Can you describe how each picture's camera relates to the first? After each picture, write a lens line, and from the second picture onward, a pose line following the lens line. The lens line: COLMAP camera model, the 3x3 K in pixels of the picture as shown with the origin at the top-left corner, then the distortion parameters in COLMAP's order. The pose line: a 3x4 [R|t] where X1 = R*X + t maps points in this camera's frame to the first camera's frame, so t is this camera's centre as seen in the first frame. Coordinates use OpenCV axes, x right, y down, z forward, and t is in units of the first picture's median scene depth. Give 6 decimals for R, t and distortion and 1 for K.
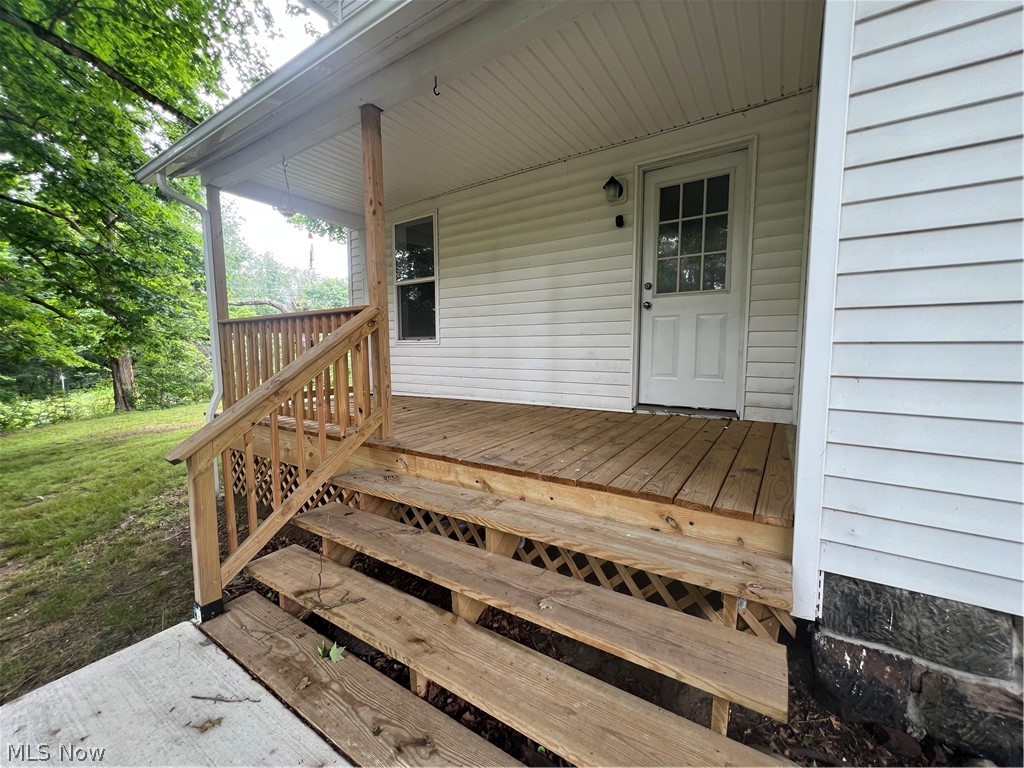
lens RADIAL K [[411.2, 0, 511.5], [0, 411.2, 385.4], [0, 0, 1]] dist [-0.002520, 0.000726]
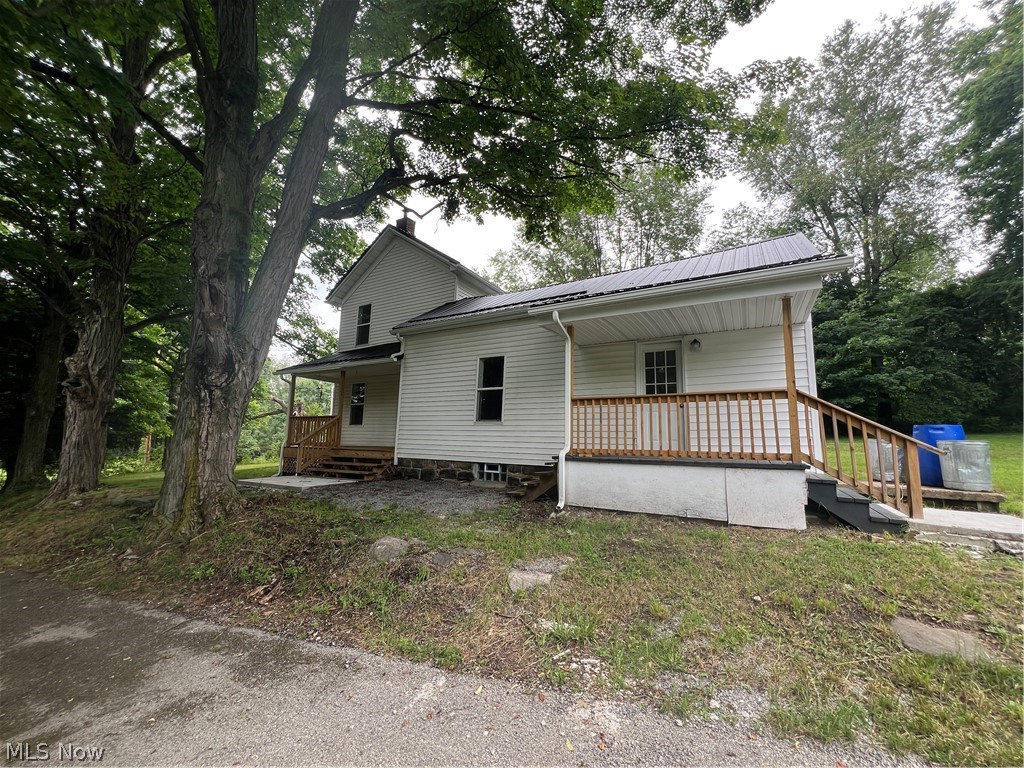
lens RADIAL K [[411.2, 0, 510.1], [0, 411.2, 386.9], [0, 0, 1]] dist [-0.002520, 0.000726]
pose [[0.998482, 0.033648, 0.043609, 0.958656], [-0.022916, 0.973715, -0.226615, 0.338645], [-0.050087, 0.225272, 0.973008, -2.552600]]
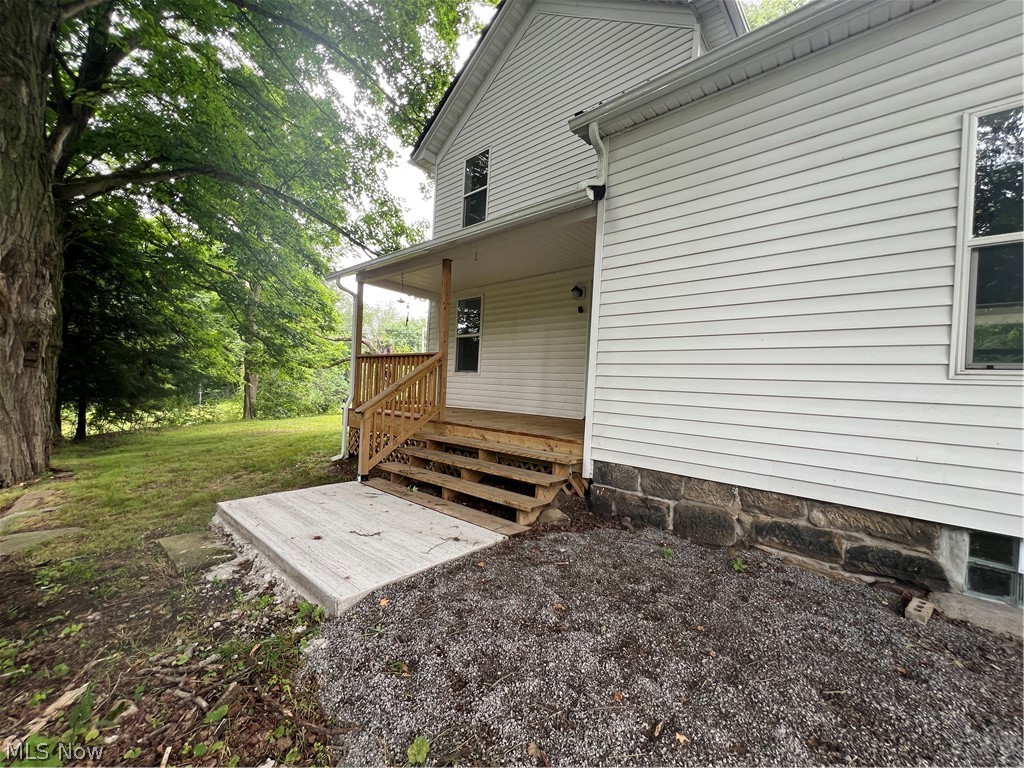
lens RADIAL K [[411.2, 0, 512.5], [0, 411.2, 382.6], [0, 0, 1]] dist [-0.002520, 0.000726]
pose [[0.988203, 0.050572, -0.144556, 0.246287], [-0.065427, 0.992841, -0.099926, 0.103493], [0.138468, 0.108205, 0.984438, -0.730325]]
